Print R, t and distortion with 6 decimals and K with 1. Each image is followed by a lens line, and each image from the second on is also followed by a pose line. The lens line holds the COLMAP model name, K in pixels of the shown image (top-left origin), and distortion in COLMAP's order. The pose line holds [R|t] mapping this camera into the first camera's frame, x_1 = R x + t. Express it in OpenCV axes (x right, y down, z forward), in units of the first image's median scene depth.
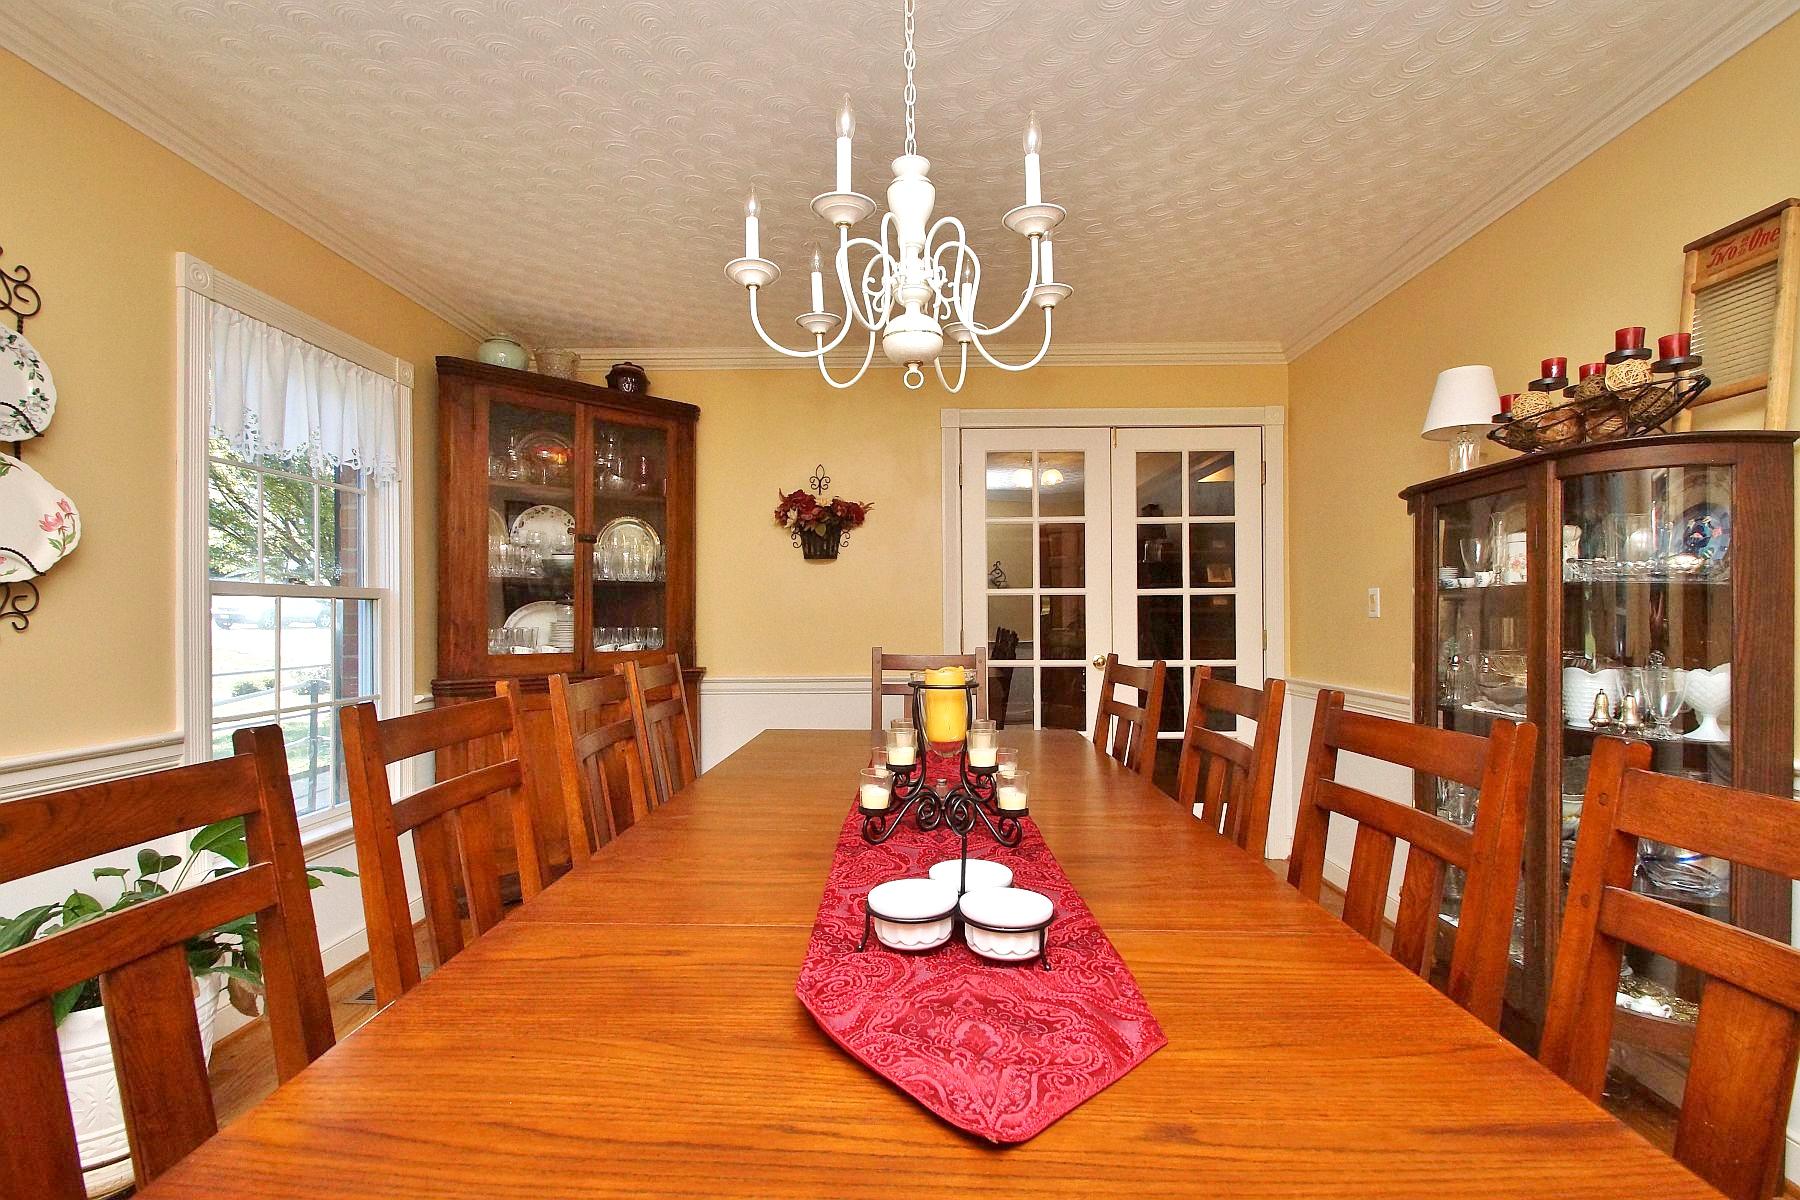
lens RADIAL K [[821.3, 0, 904.9], [0, 821.3, 614.3], [0, 0, 1]] dist [-0.001663, -0.007509]
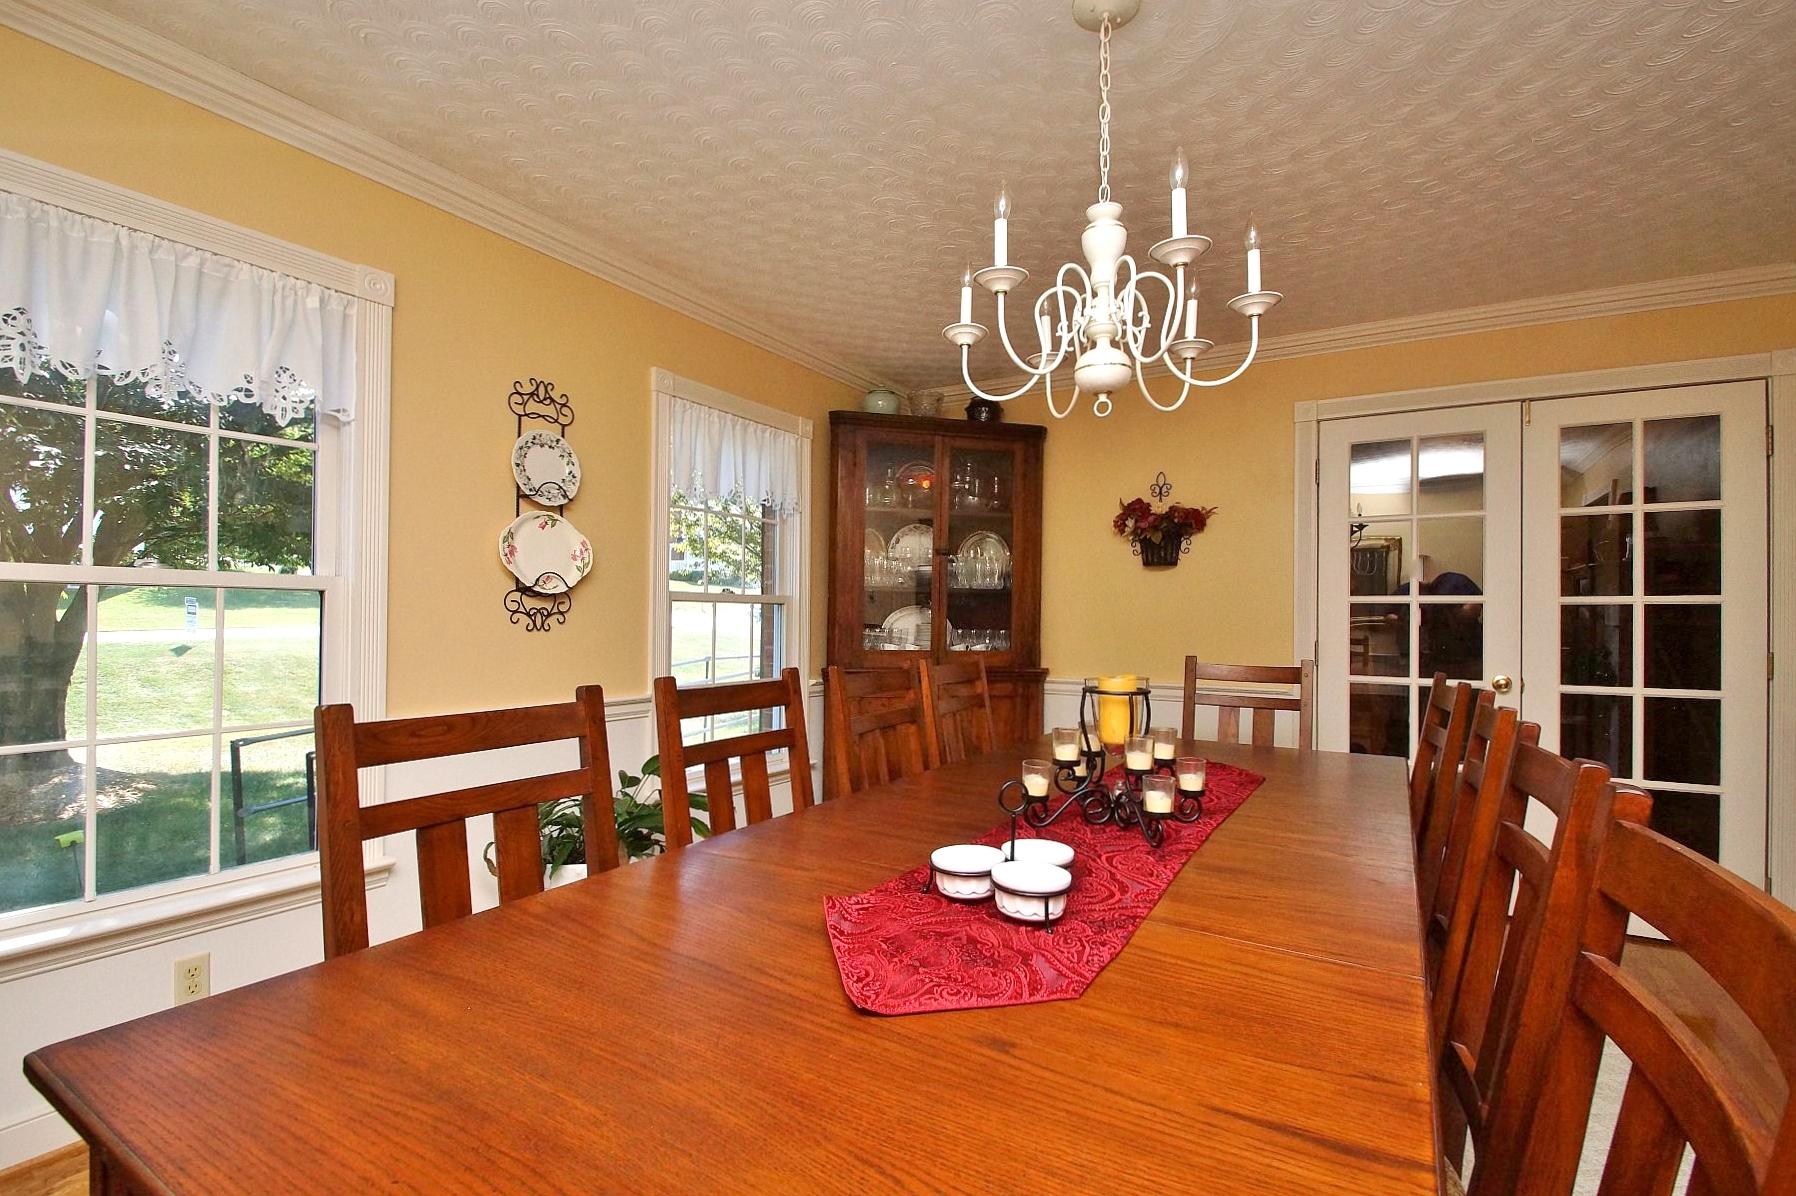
lens RADIAL K [[819.5, 0, 898.5], [0, 819.5, 609.7], [0, 0, 1]] dist [-0.001663, -0.007509]
pose [[0.864565, 0.010696, -0.502407, 0.158314], [-0.015408, 0.999868, -0.005228, -0.004839], [0.502285, 0.012261, 0.864615, -0.033198]]
